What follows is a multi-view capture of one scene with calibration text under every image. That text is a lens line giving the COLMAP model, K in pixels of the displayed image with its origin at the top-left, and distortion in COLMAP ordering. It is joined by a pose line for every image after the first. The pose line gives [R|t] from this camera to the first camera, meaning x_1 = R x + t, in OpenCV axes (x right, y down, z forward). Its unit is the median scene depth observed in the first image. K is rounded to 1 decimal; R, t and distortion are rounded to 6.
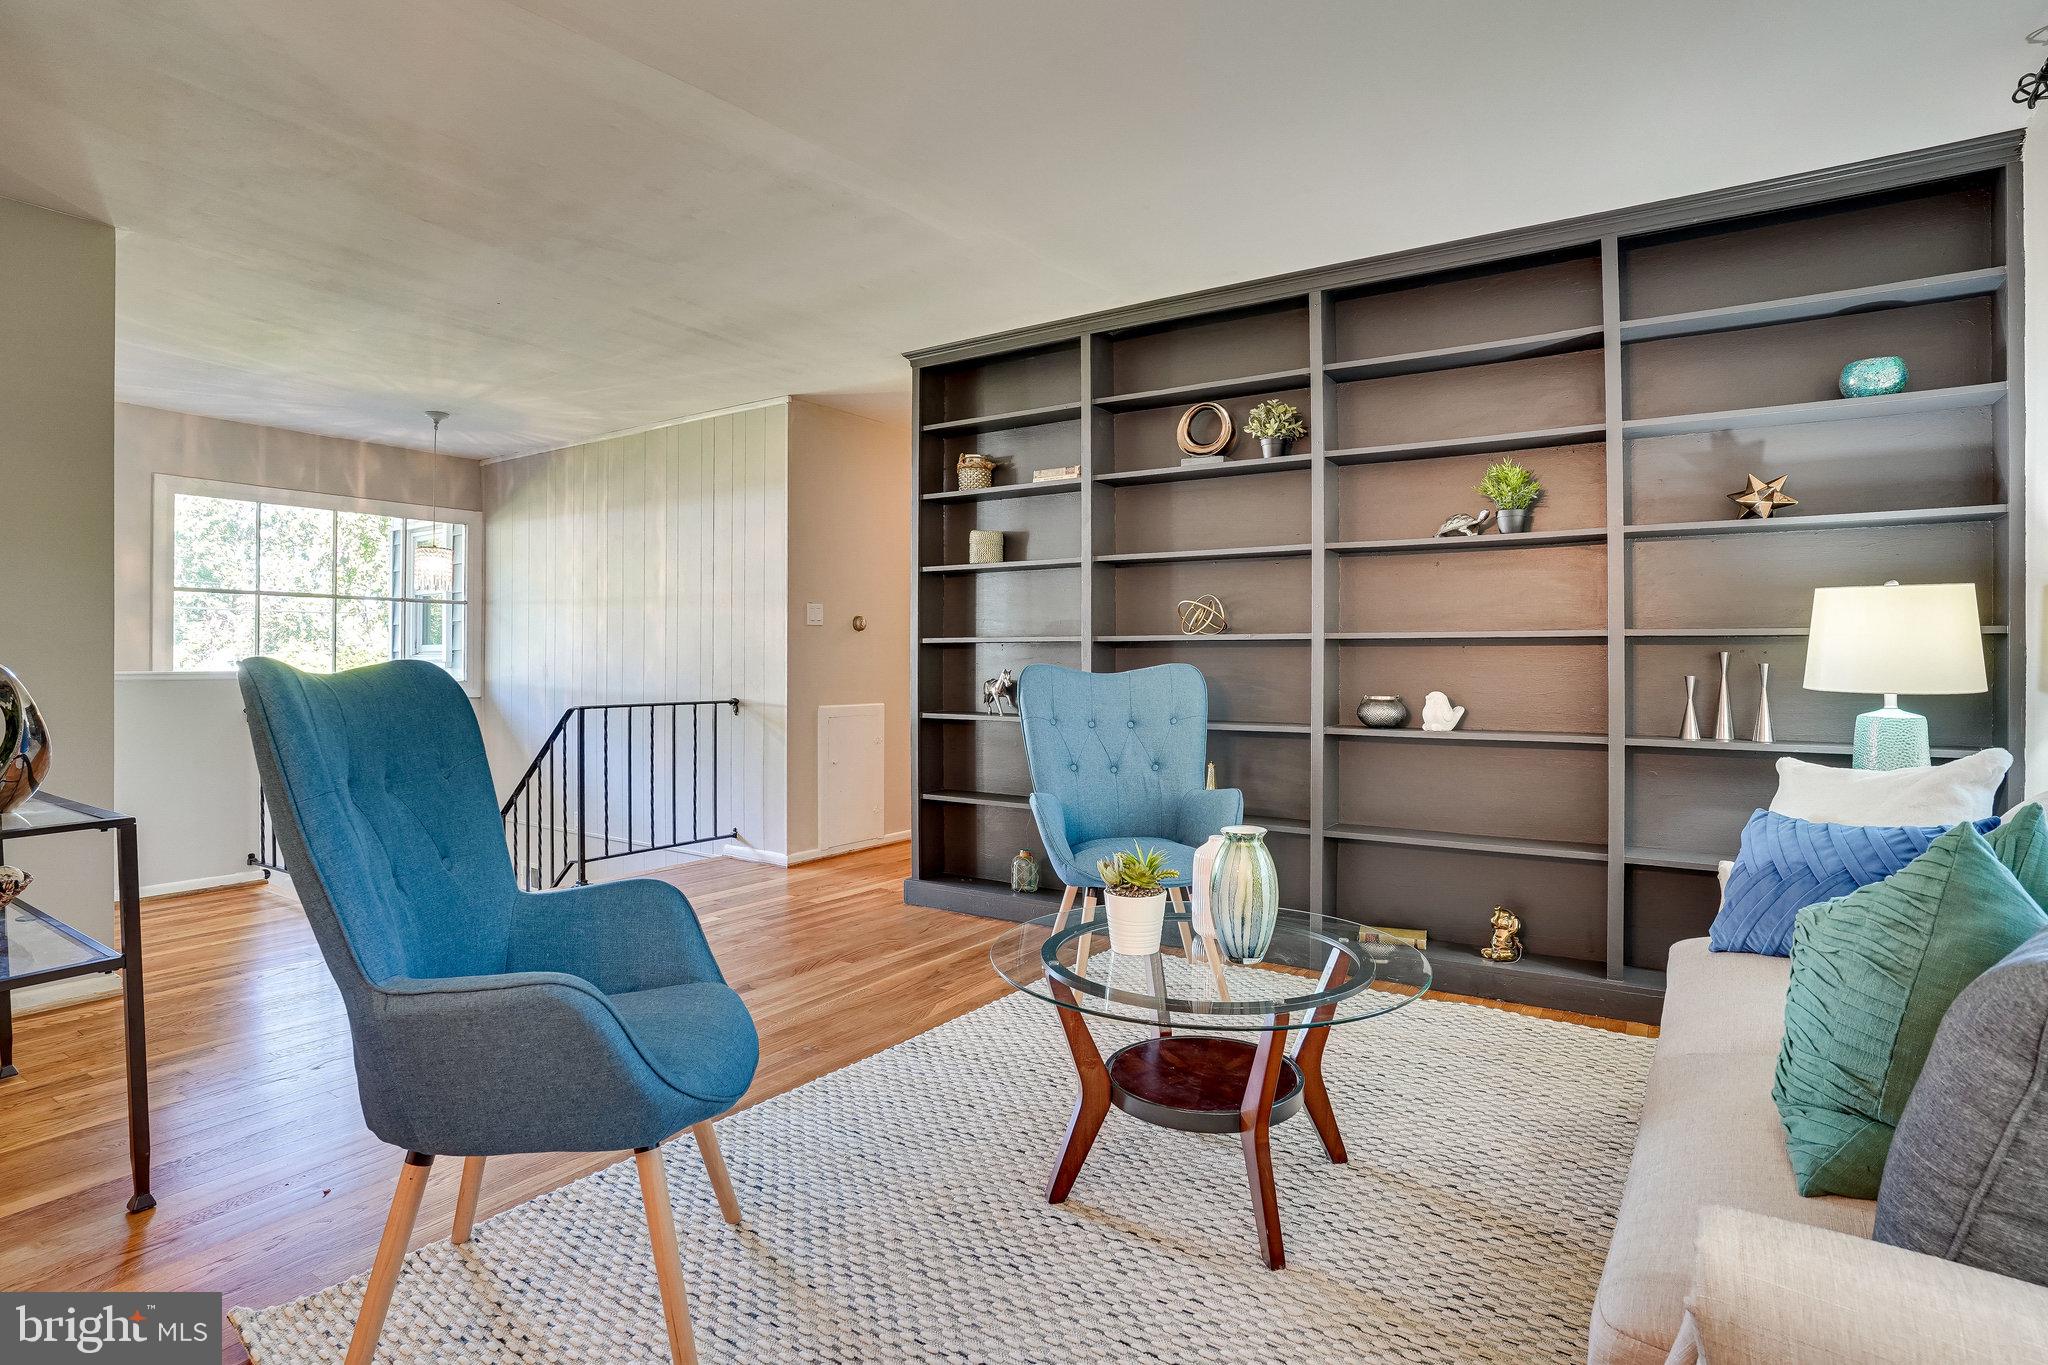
lens RADIAL K [[1036.7, 0, 1029.5], [0, 1036.7, 653.3], [0, 0, 1]] dist [-0.080825, 0.043596]
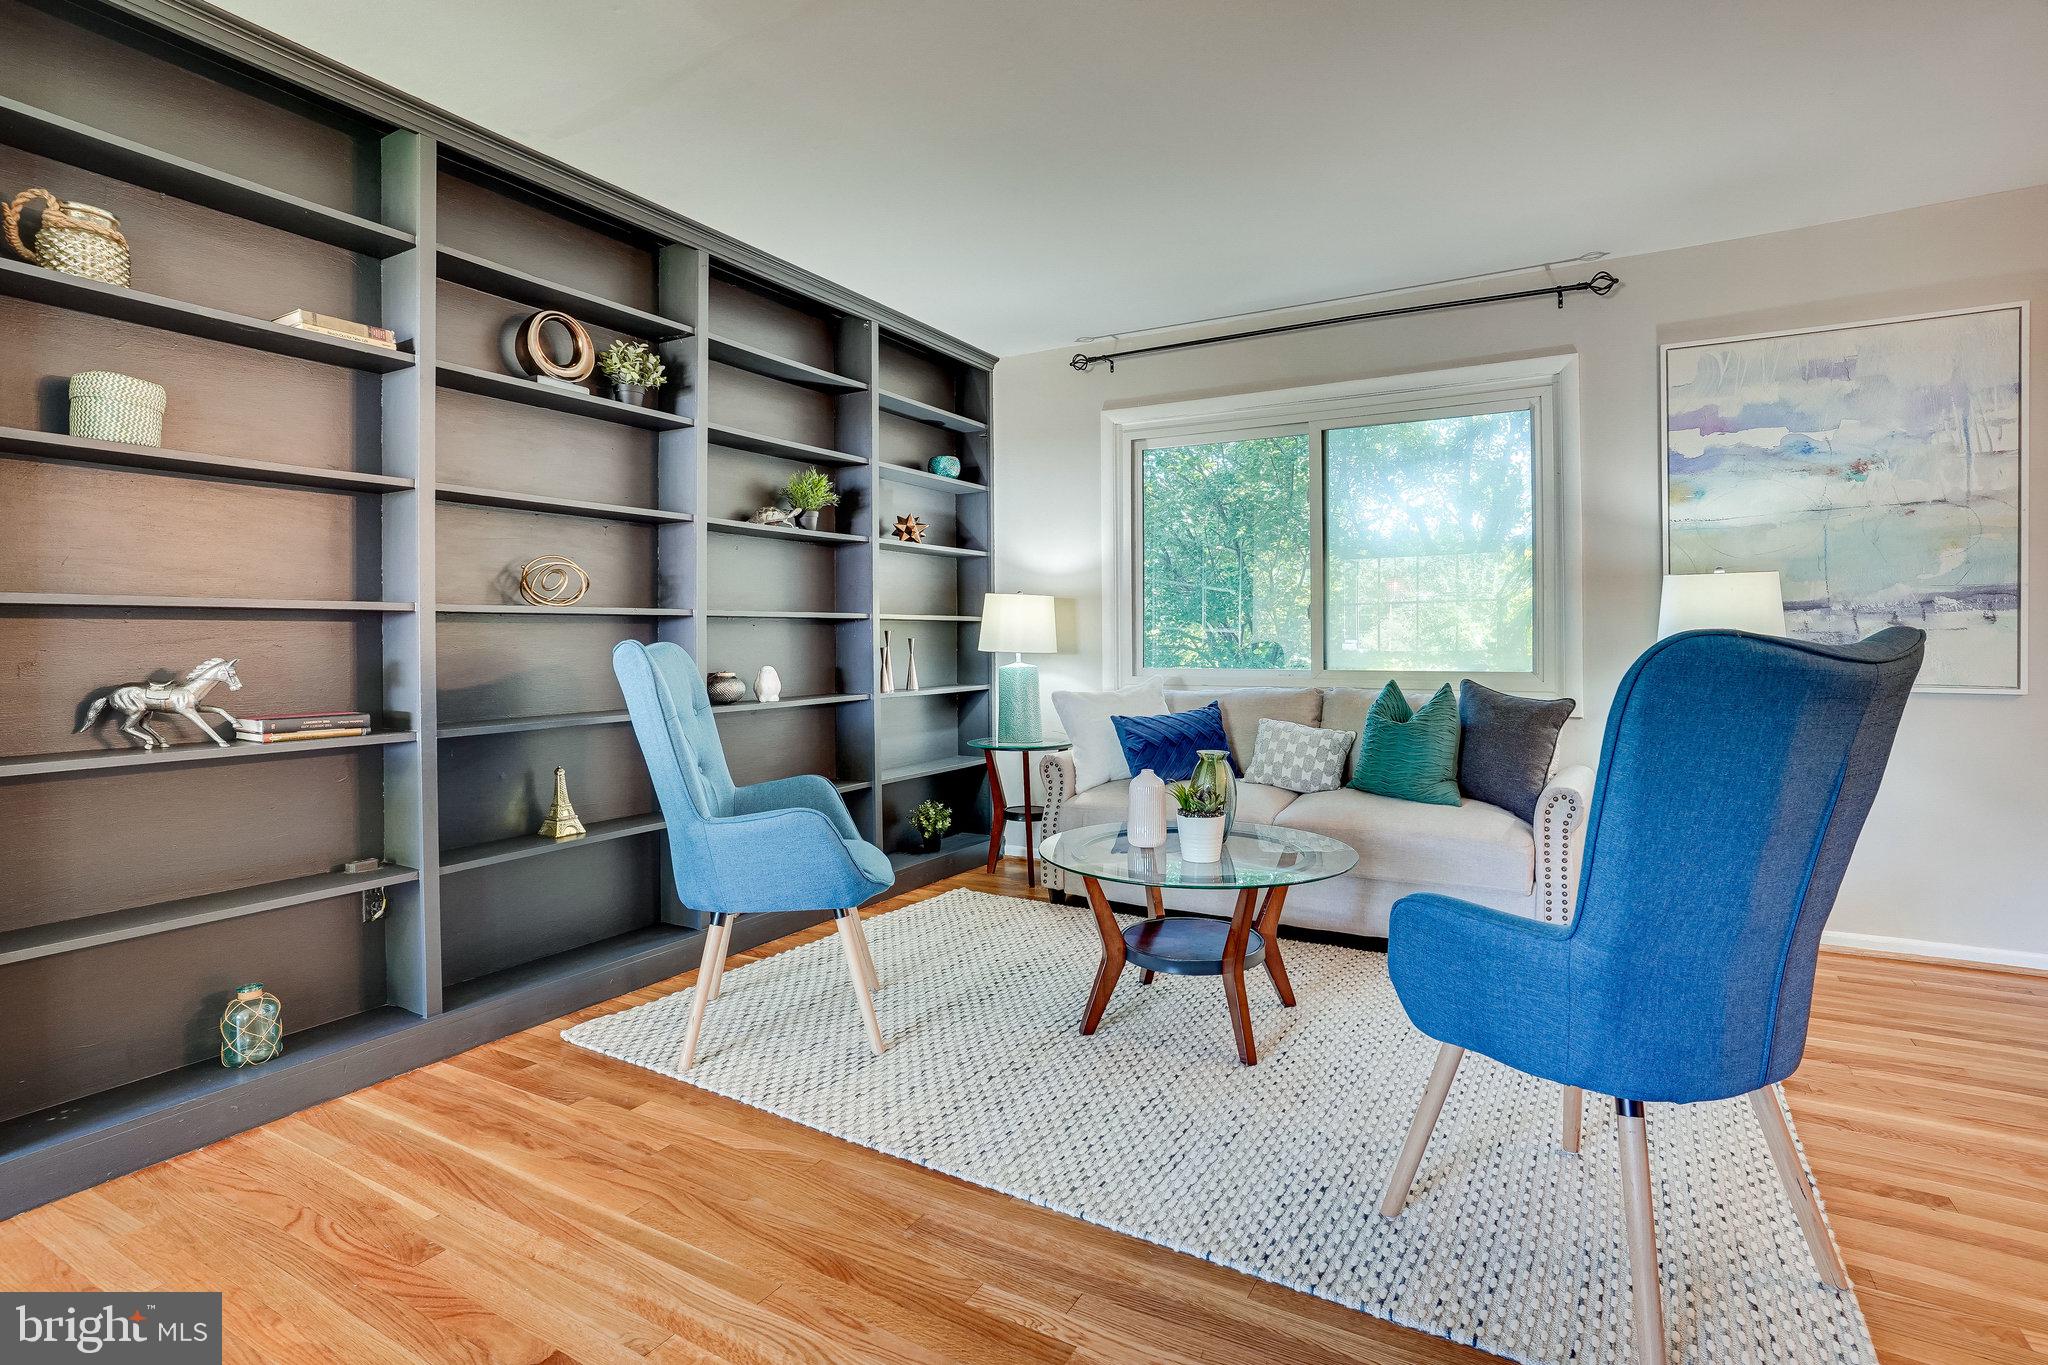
lens RADIAL K [[1008.7, 0, 1026.9], [0, 1008.7, 641.8], [0, 0, 1]] dist [-0.061018, 0.031275]
pose [[-0.054803, -0.007645, 0.998468, -0.666465], [-0.000987, 0.999971, 0.007603, 0.003332], [-0.998497, -0.000569, -0.054809, 0.750574]]
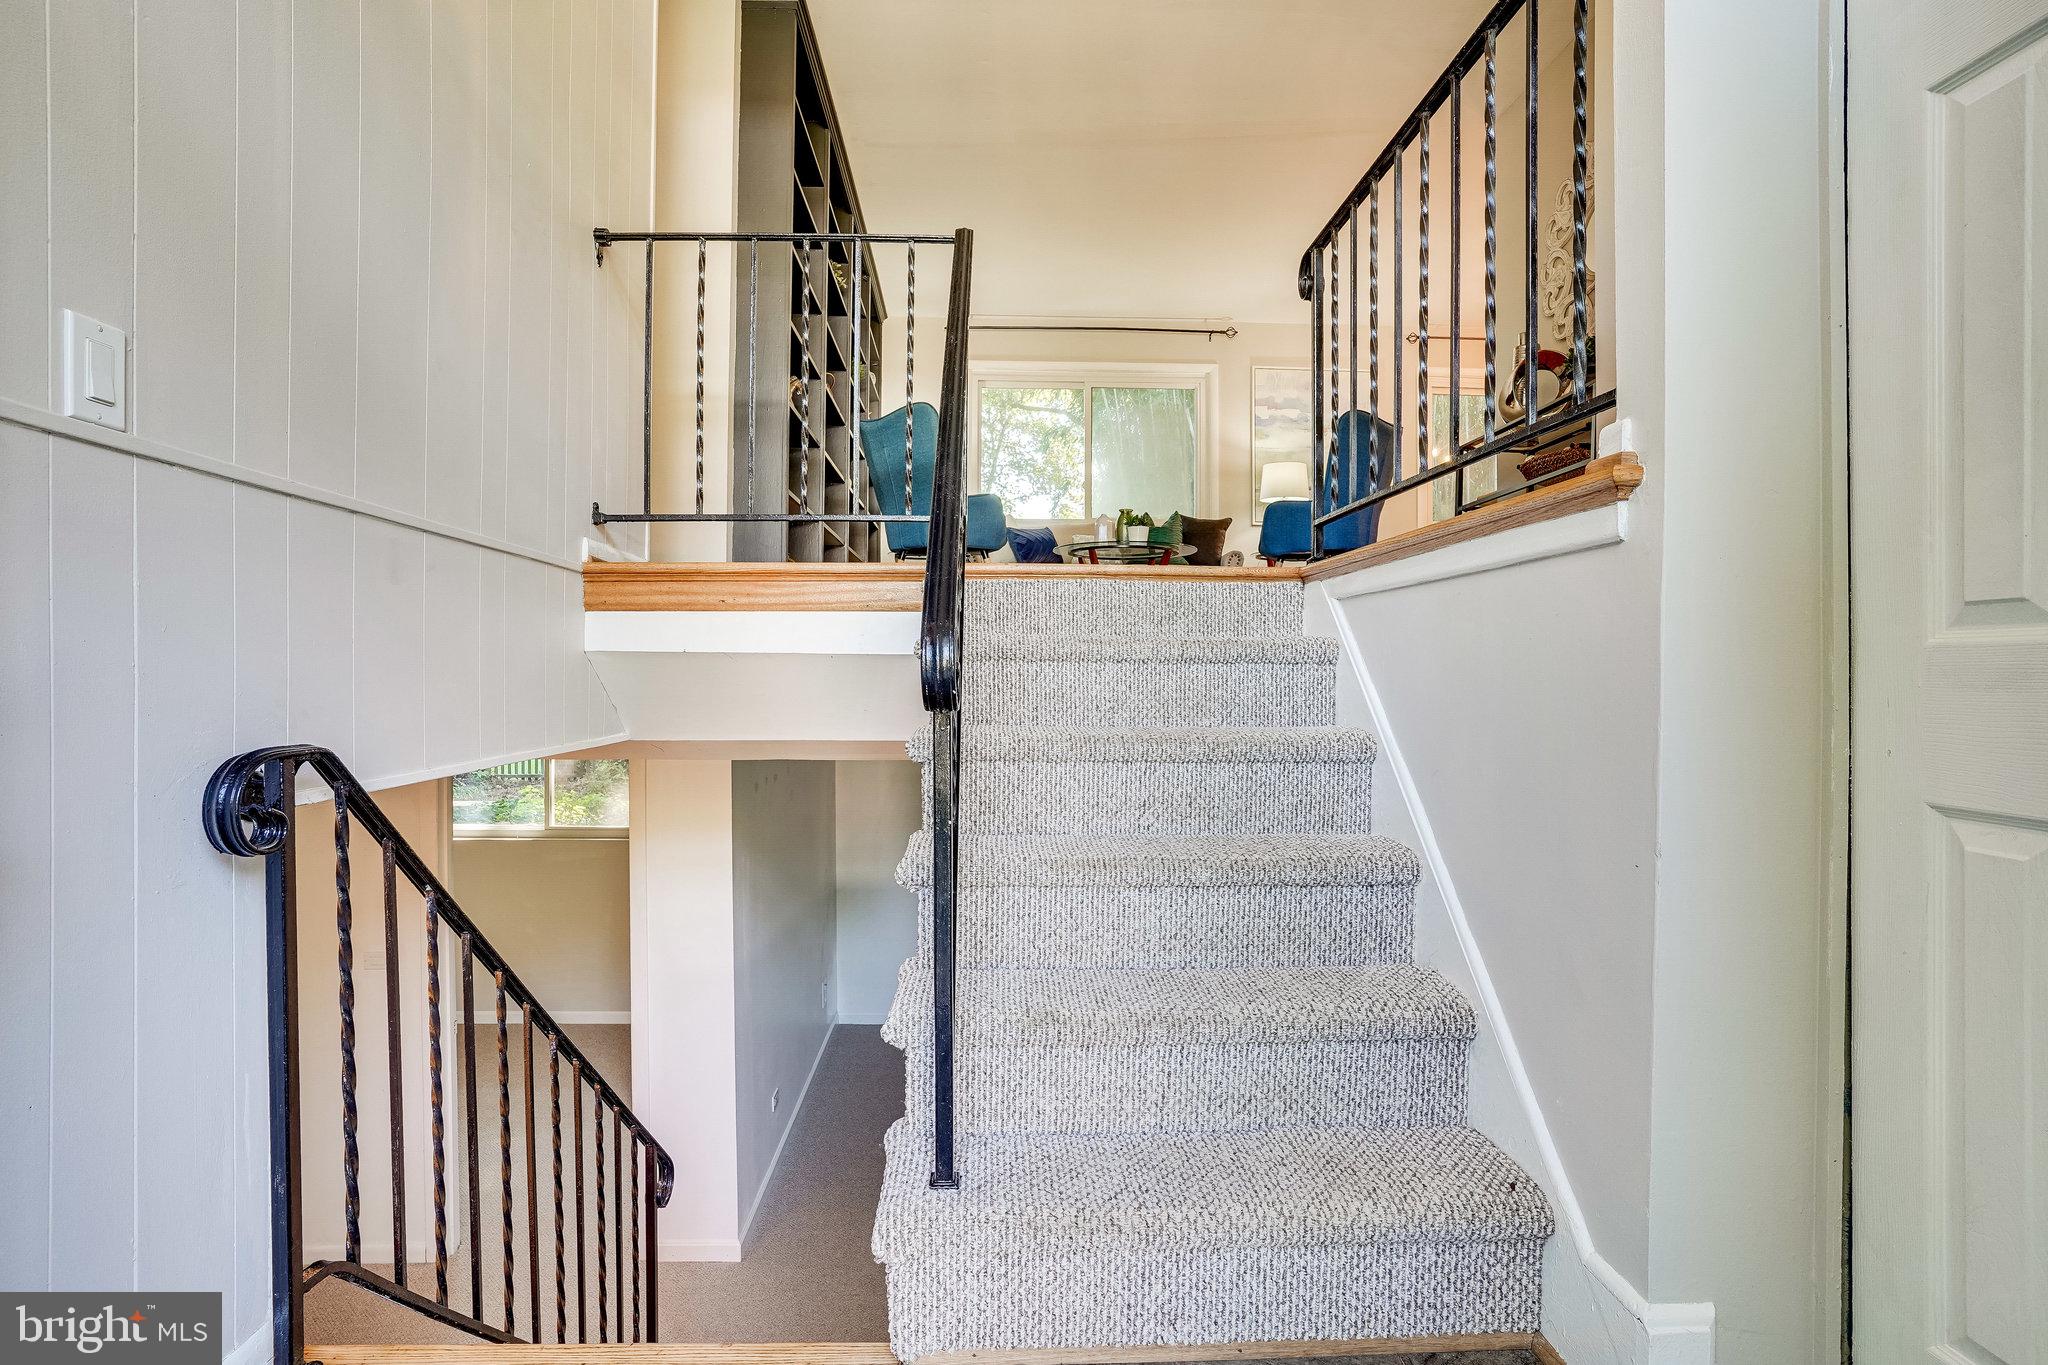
lens RADIAL K [[1012.3, 0, 1024.5], [0, 1012.3, 665.7], [0, 0, 1]] dist [-0.080076, 0.040297]
pose [[-0.579476, -0.003364, 0.814982, -1.174344], [-0.011067, 0.999932, -0.003742, 0.364236], [-0.814914, -0.011188, -0.579474, 1.683693]]
